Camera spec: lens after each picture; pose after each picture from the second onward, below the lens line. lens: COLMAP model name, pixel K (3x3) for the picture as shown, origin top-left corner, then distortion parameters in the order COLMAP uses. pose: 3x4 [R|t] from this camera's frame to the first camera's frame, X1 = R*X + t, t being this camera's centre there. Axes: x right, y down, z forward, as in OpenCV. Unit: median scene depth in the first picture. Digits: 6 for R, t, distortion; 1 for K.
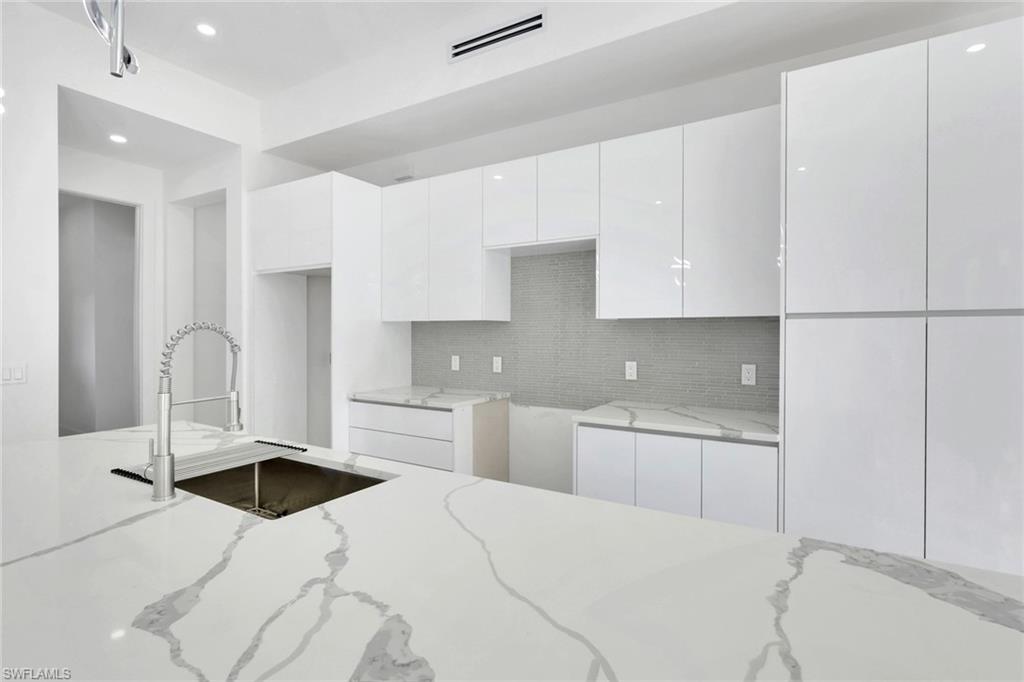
lens RADIAL K [[485.6, 0, 508.8], [0, 485.6, 335.9], [0, 0, 1]] dist [0.000687, -0.000662]
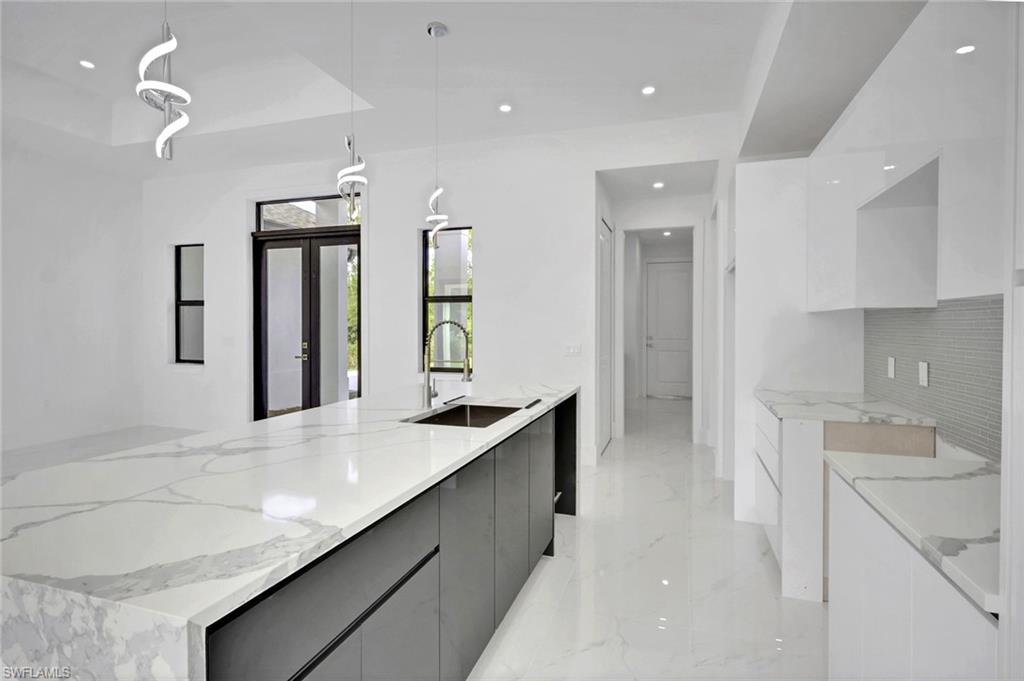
lens RADIAL K [[485.4, 0, 525.5], [0, 485.4, 327.3], [0, 0, 1]] dist [-0.000840, 0.000357]
pose [[0.253460, 0.002731, -0.967342, 0.524762], [-0.008543, 0.999963, 0.000585, -0.000183], [0.967308, 0.008115, 0.253474, 0.350634]]
